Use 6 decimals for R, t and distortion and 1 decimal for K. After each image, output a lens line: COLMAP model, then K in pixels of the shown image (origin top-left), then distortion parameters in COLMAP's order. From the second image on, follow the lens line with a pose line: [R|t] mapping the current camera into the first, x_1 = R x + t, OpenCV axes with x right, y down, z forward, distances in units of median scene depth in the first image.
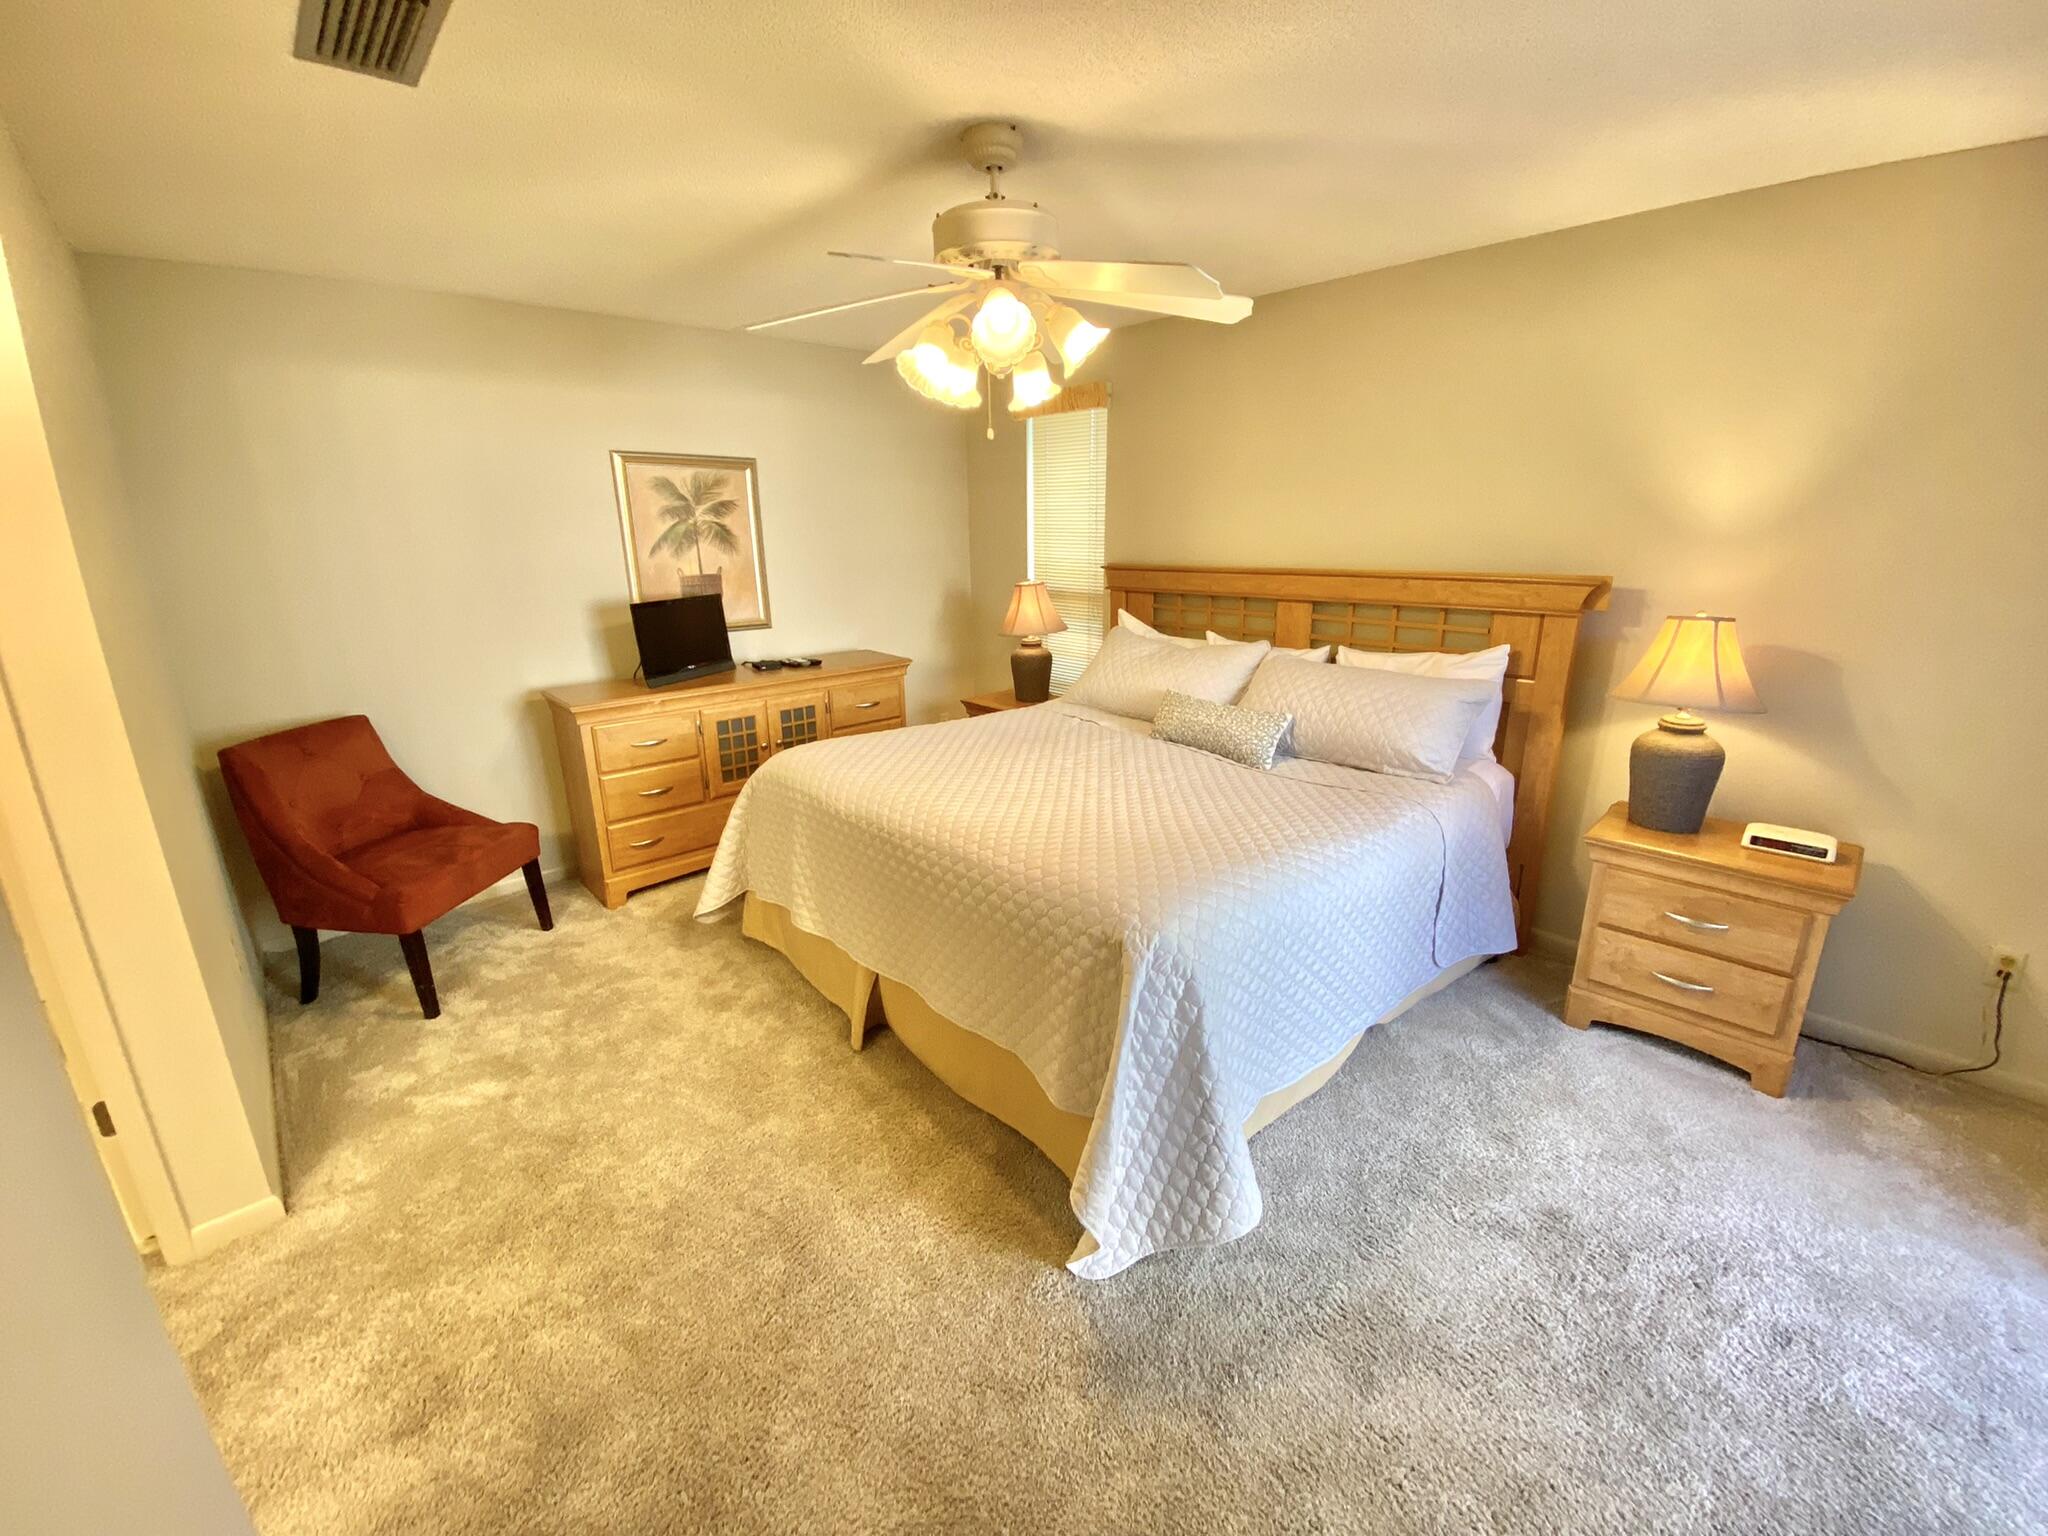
lens RADIAL K [[829.1, 0, 1017.7], [0, 829.1, 759.5], [0, 0, 1]] dist [0.033654, -0.029019]
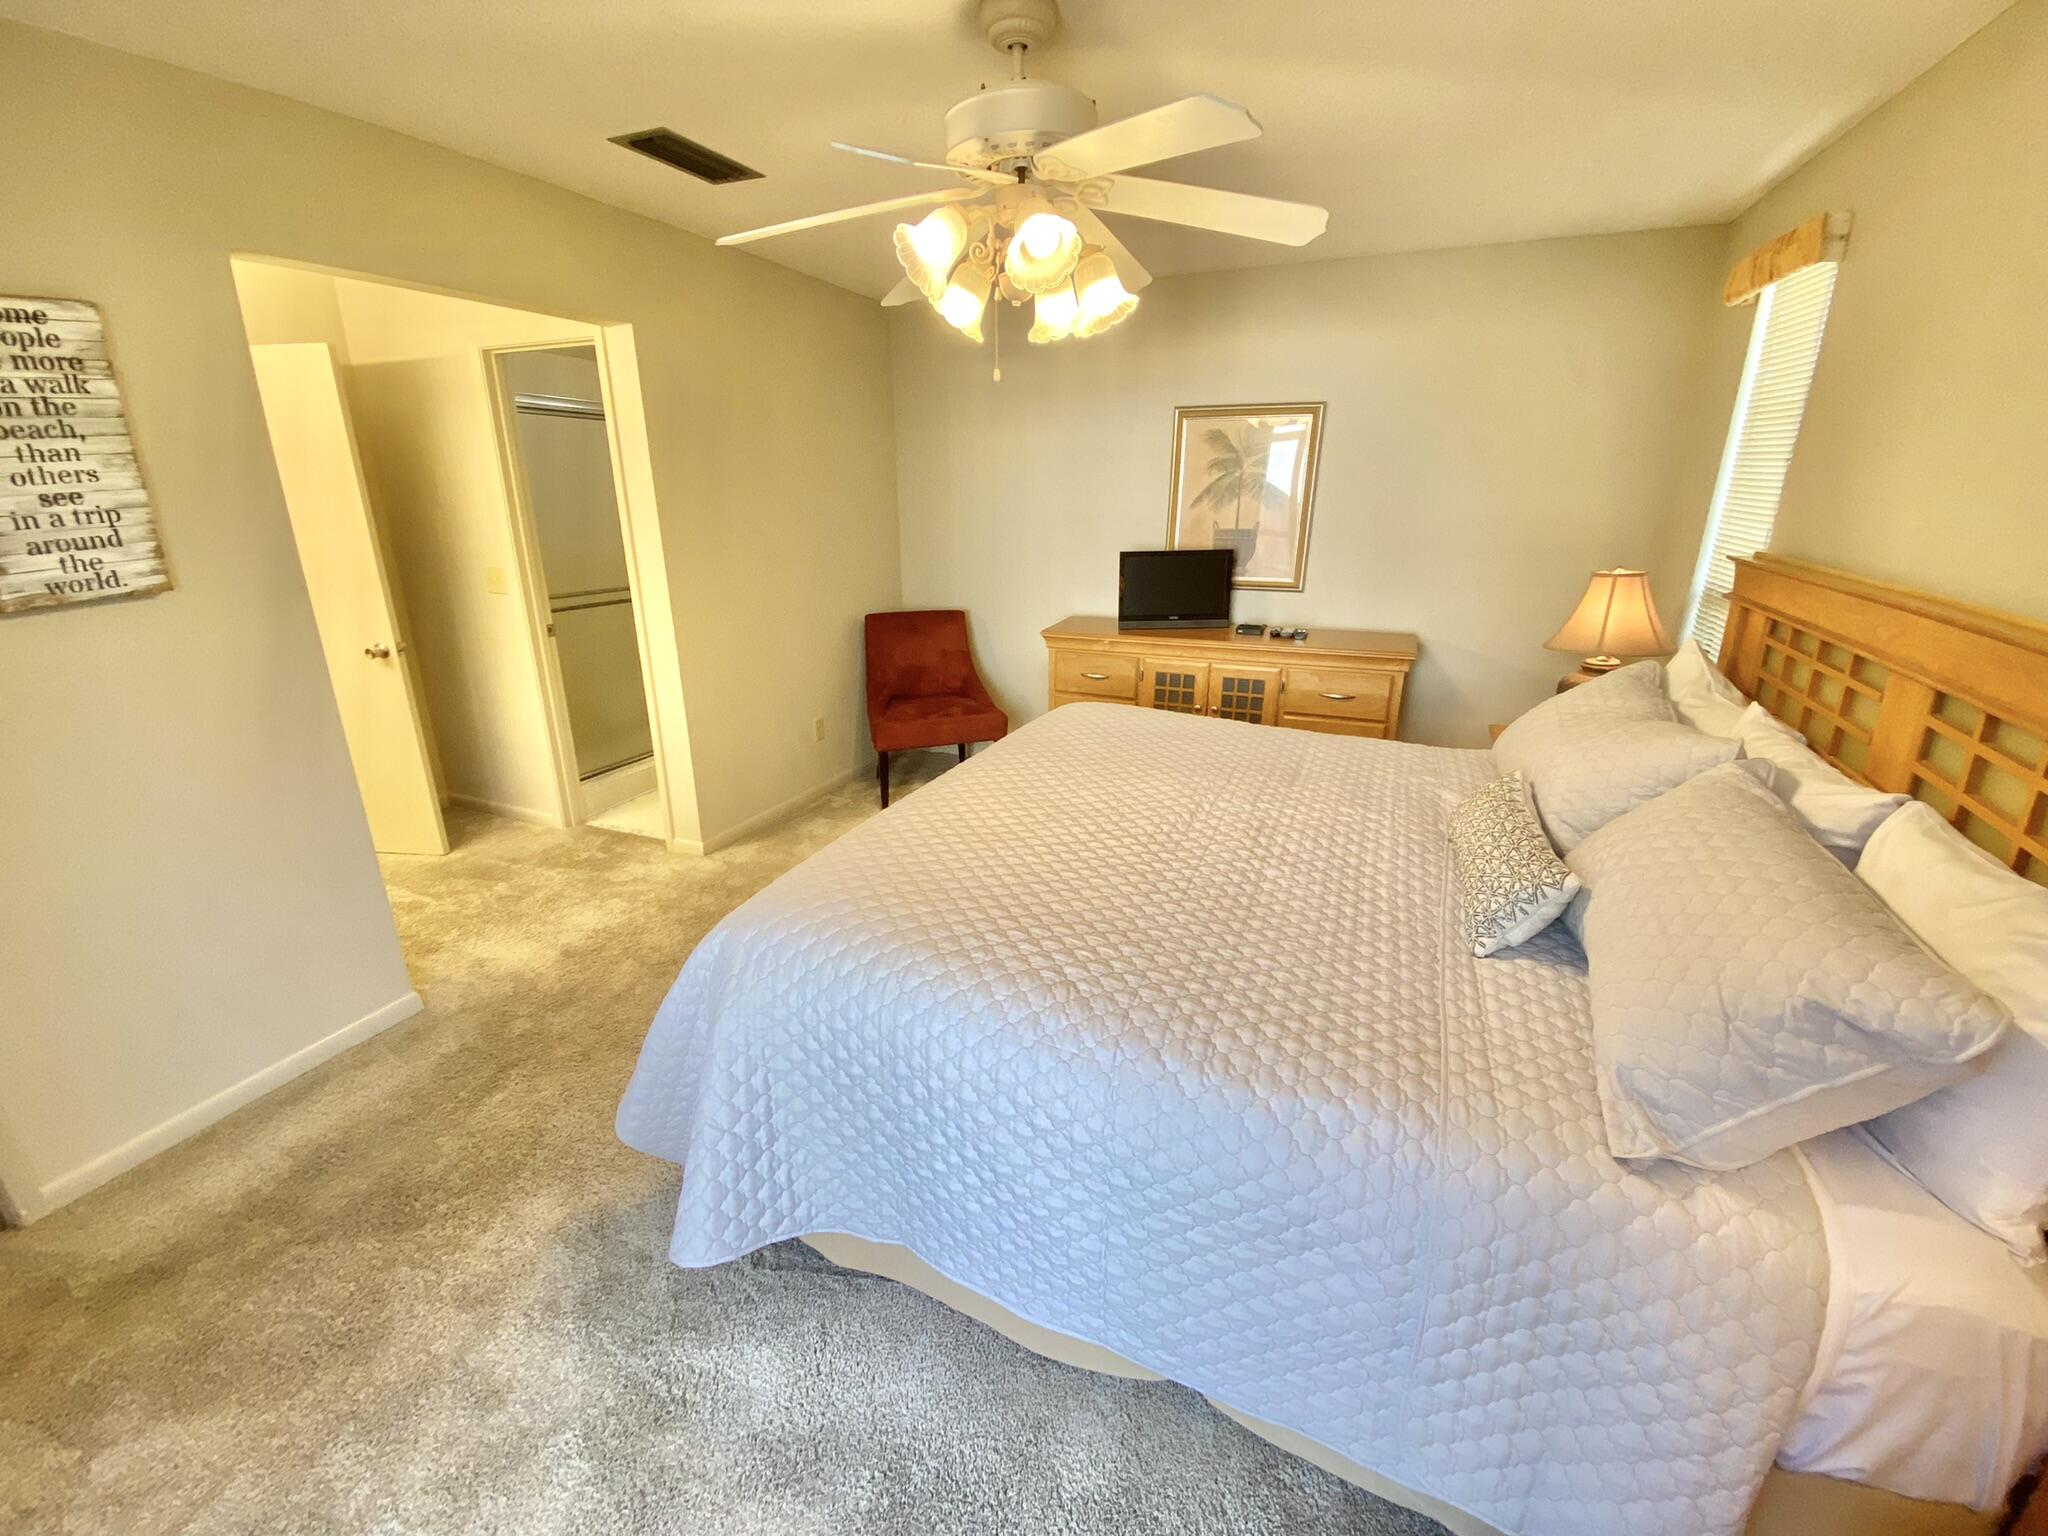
lens RADIAL K [[823.6, 0, 1022.5], [0, 823.6, 763.9], [0, 0, 1]] dist [0.015930, -0.018902]
pose [[0.385891, 0.307660, -0.869732, 0.506908], [-0.246308, 0.942890, 0.224255, -0.128025], [0.889056, 0.127684, 0.439632, 0.419673]]
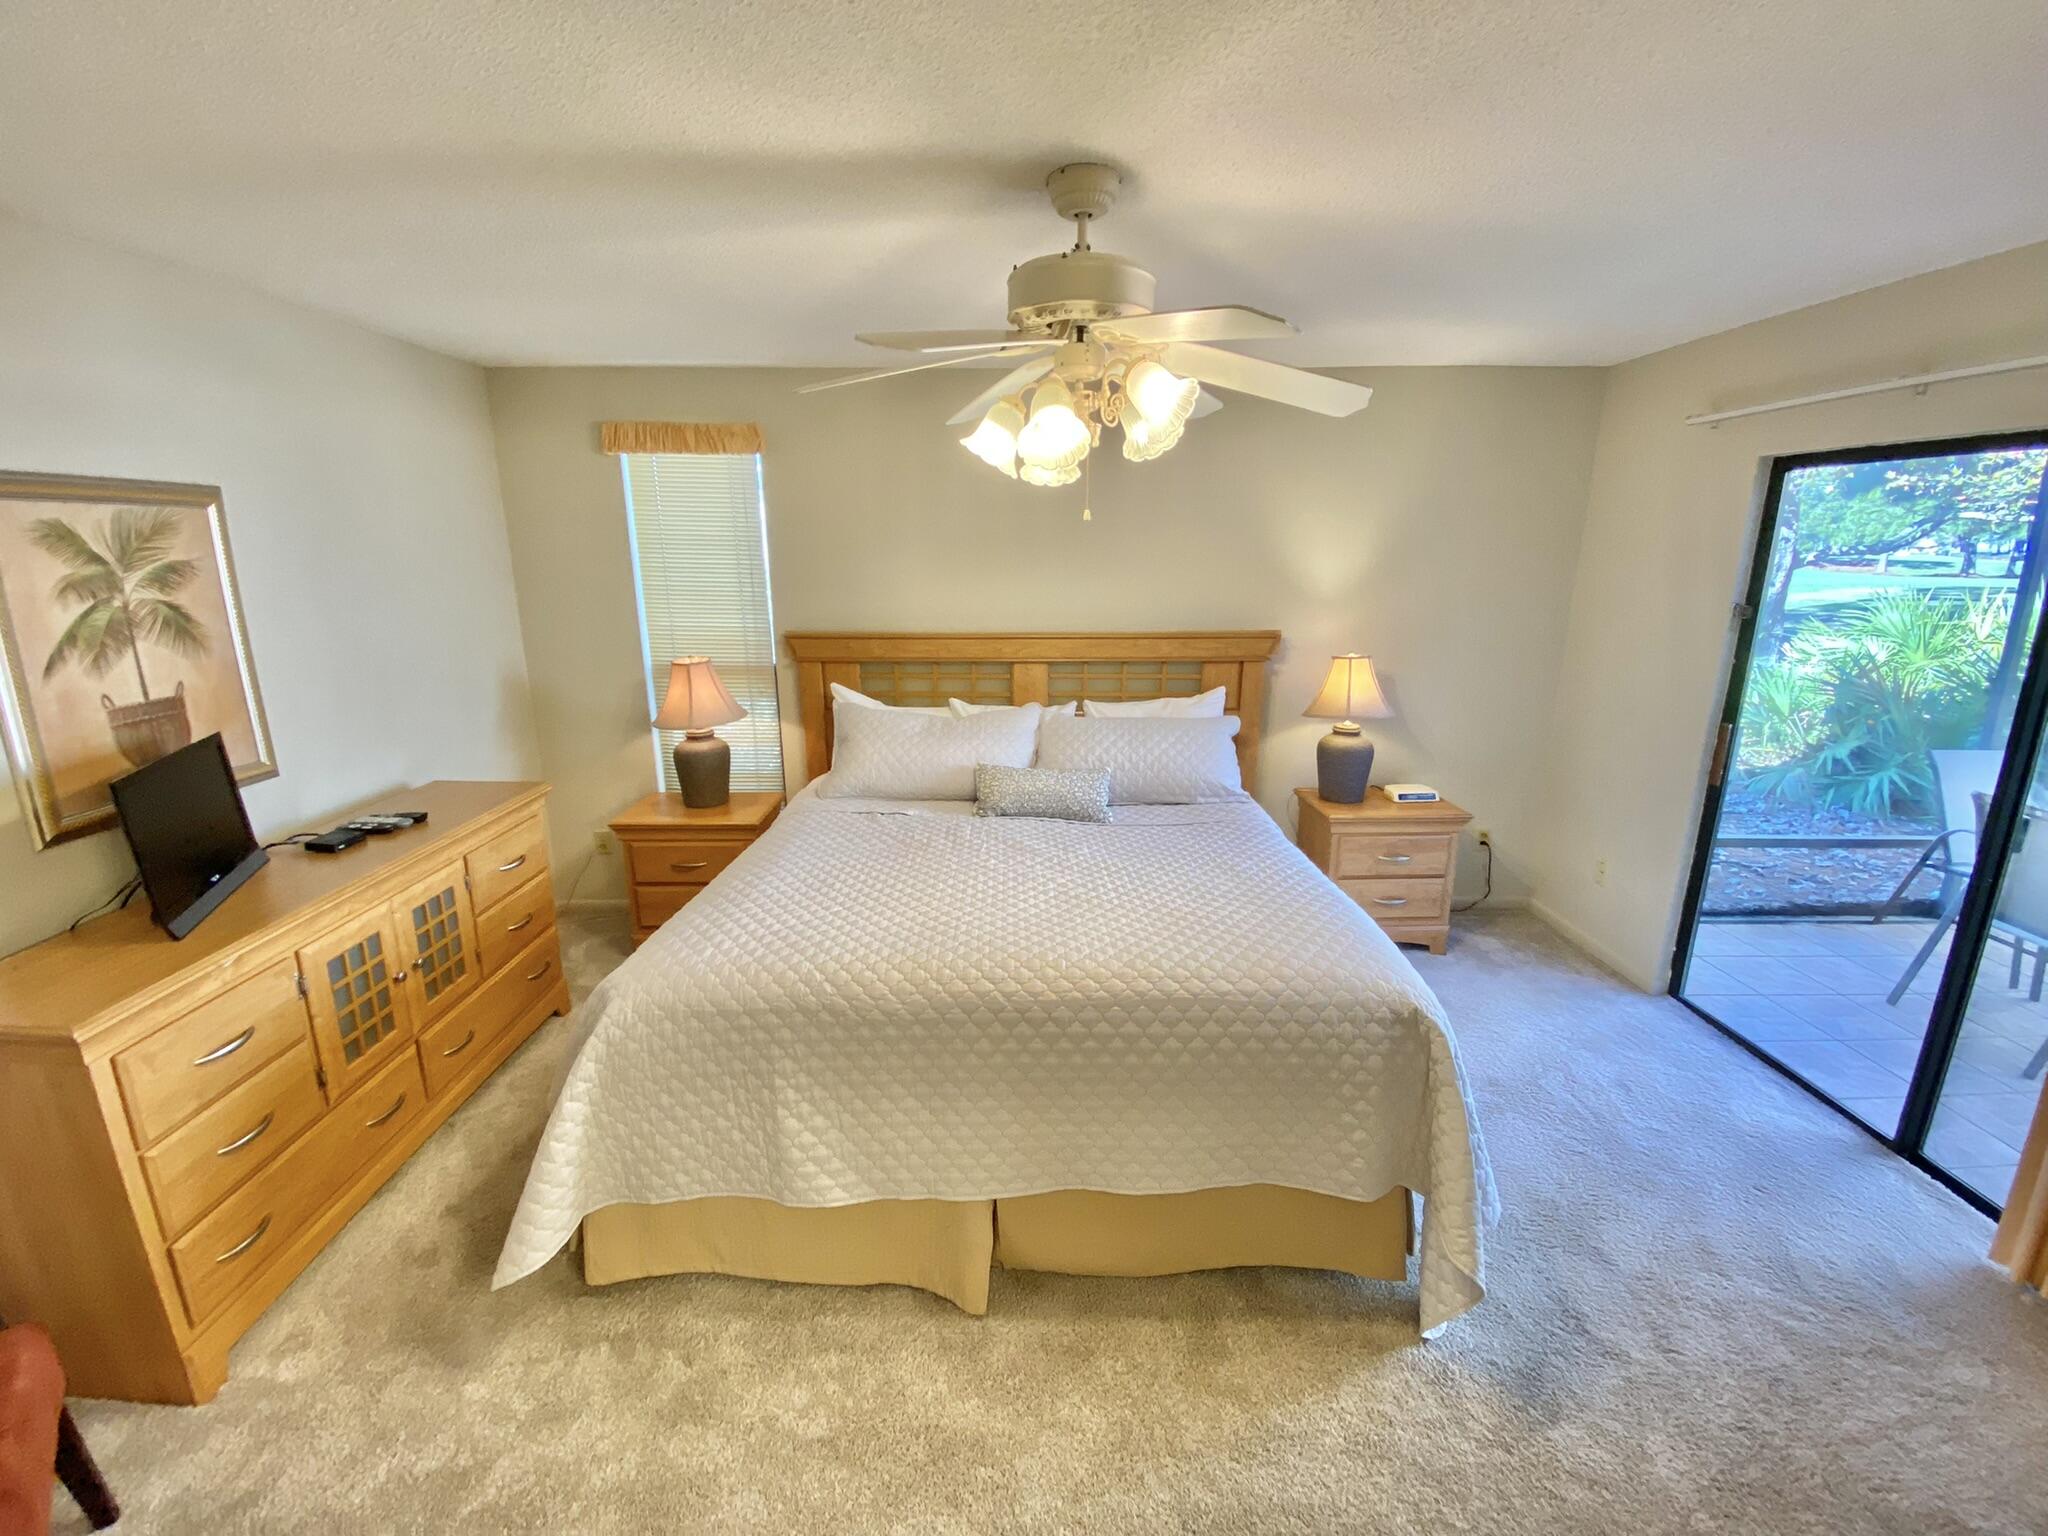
lens RADIAL K [[829.1, 0, 1017.7], [0, 829.1, 759.5], [0, 0, 1]] dist [0.033654, -0.029019]
pose [[0.669575, -0.167488, 0.723614, -0.438038], [0.195347, 0.979655, 0.045993, -0.114045], [-0.716595, 0.110560, 0.688671, 0.280796]]
